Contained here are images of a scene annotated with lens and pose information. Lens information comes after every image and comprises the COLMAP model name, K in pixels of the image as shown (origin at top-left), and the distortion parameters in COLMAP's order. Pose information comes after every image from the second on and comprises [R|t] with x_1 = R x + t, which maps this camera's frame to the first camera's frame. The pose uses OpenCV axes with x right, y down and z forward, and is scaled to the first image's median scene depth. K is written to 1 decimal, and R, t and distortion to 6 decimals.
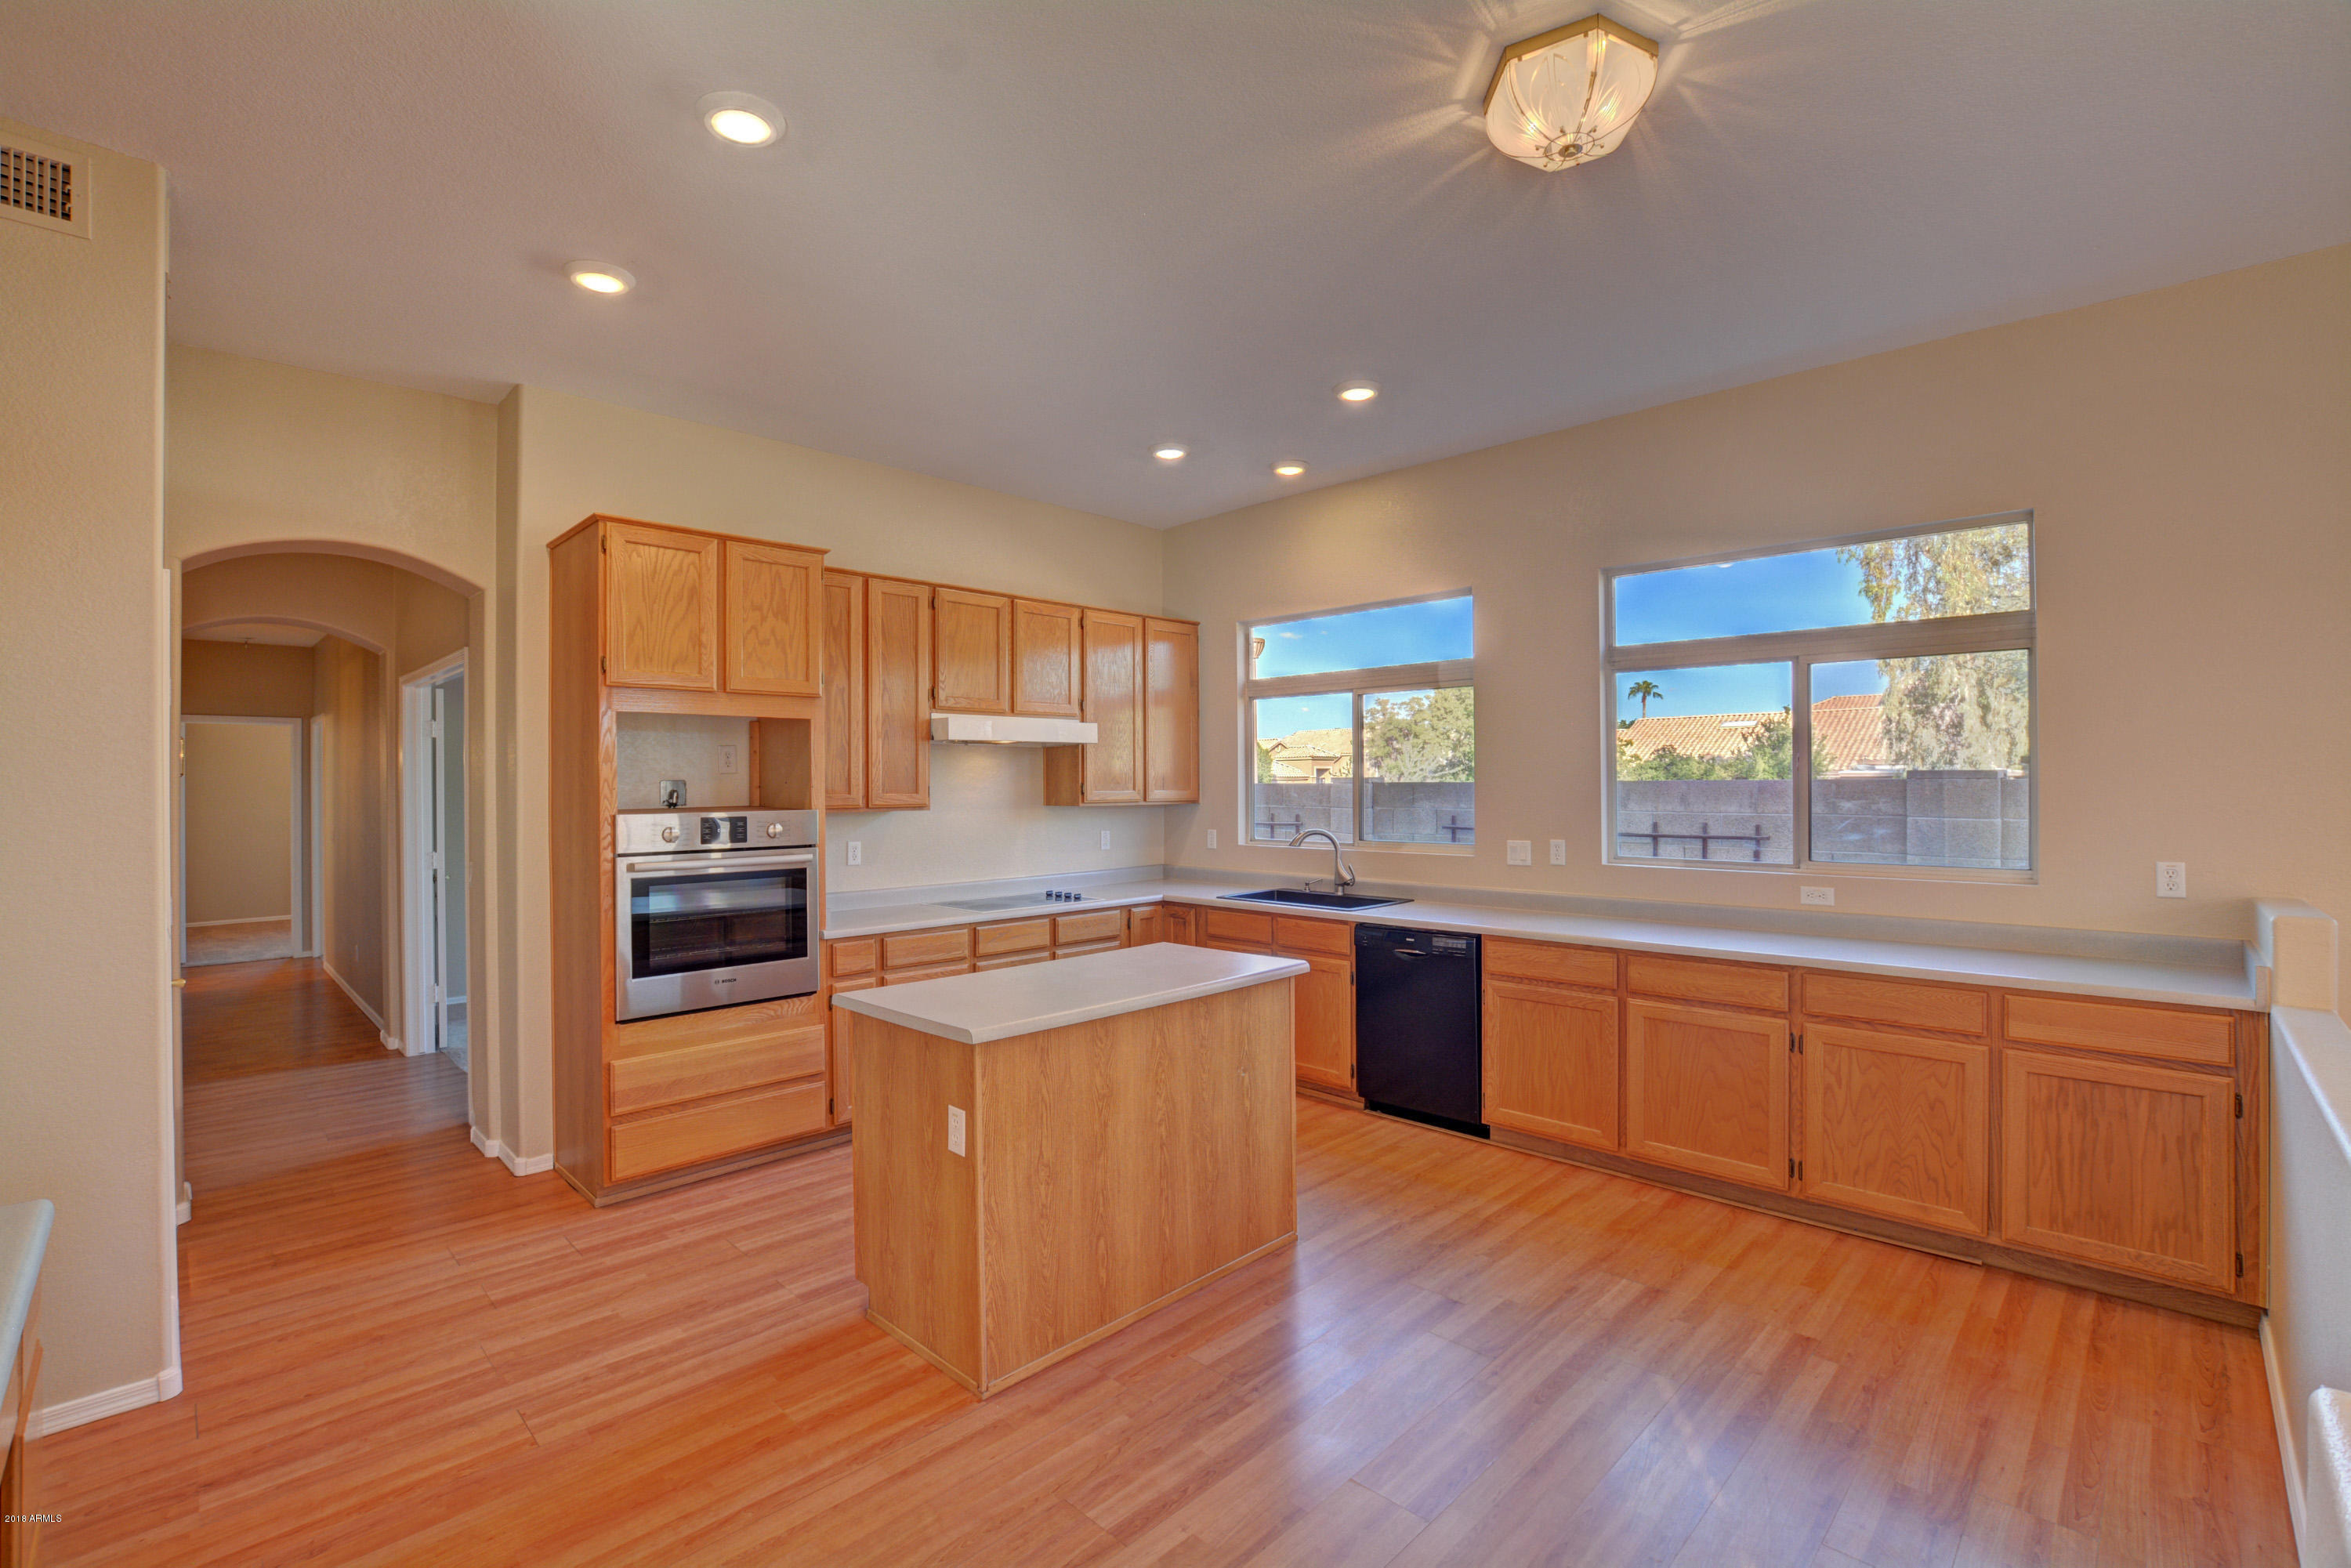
lens RADIAL K [[1035.6, 0, 1168.9], [0, 1035.6, 782.2], [0, 0, 1]] dist [-0.033192, 0.005052]
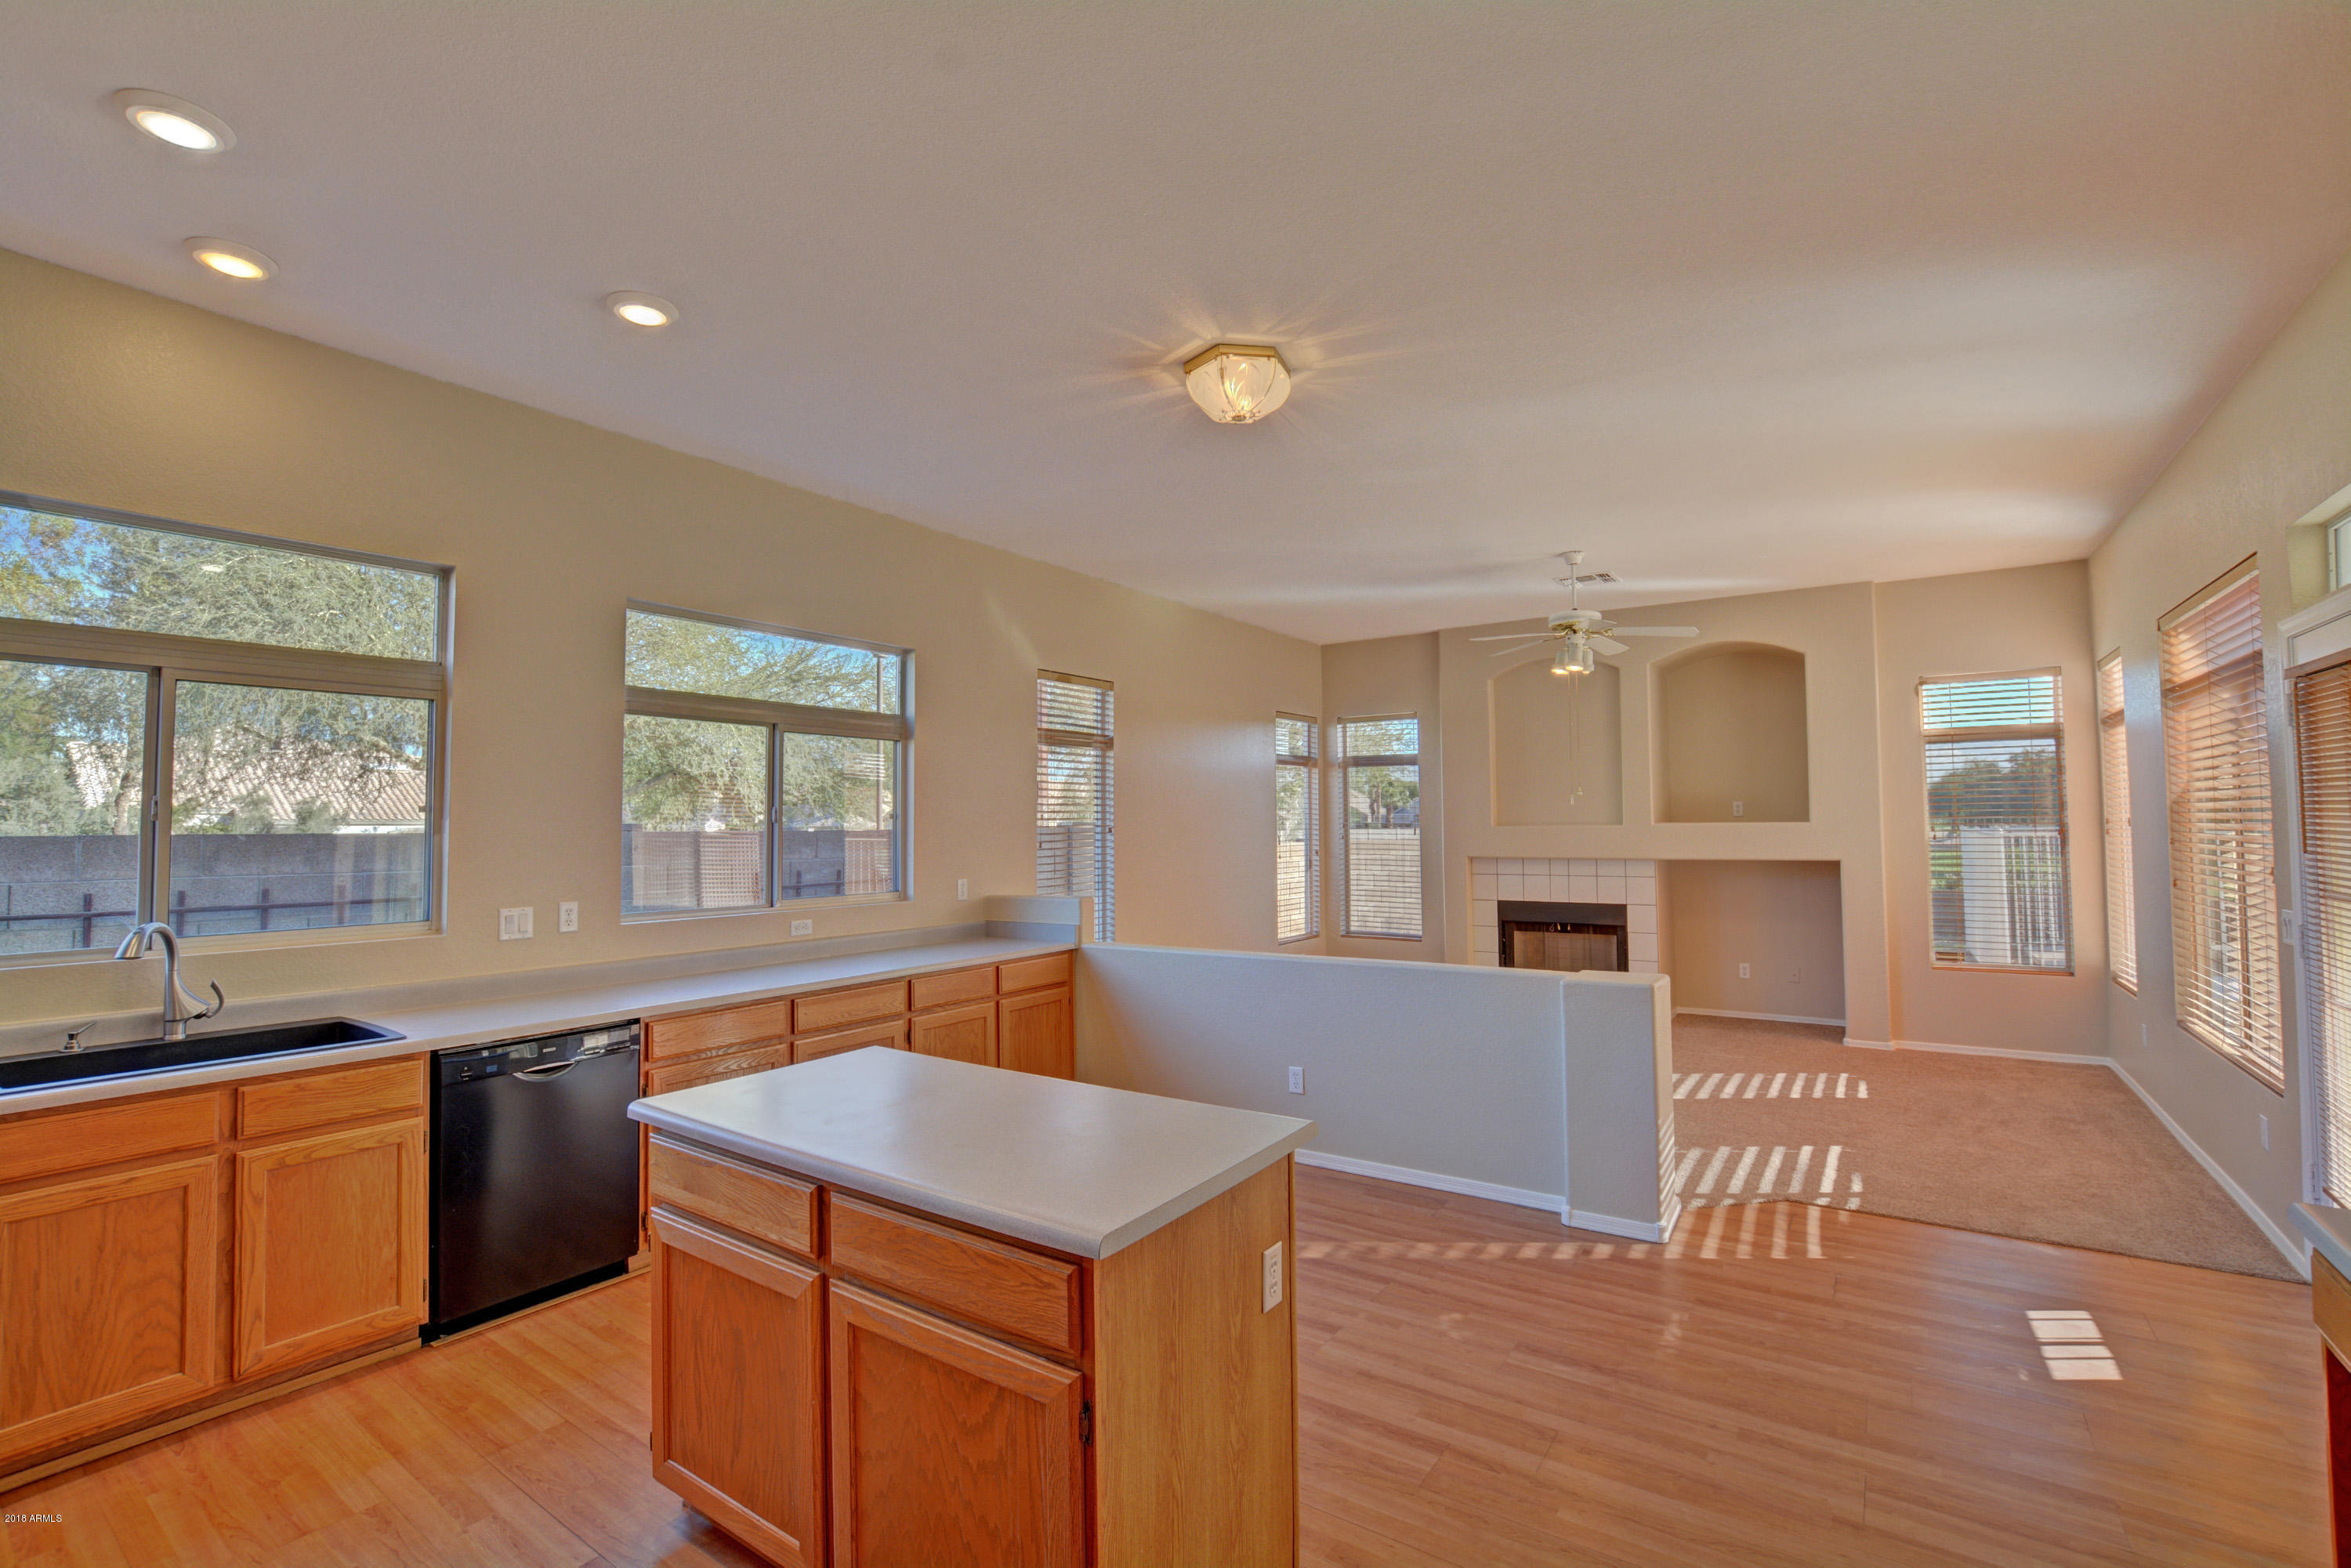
lens RADIAL K [[1035.6, 0, 1168.9], [0, 1035.6, 782.2], [0, 0, 1]] dist [-0.033192, 0.005052]
pose [[-0.177114, 0.049955, 0.982922, -0.503587], [0.008951, 0.998751, -0.049146, 0.003654], [-0.984150, 0.000094, -0.177340, 0.632510]]
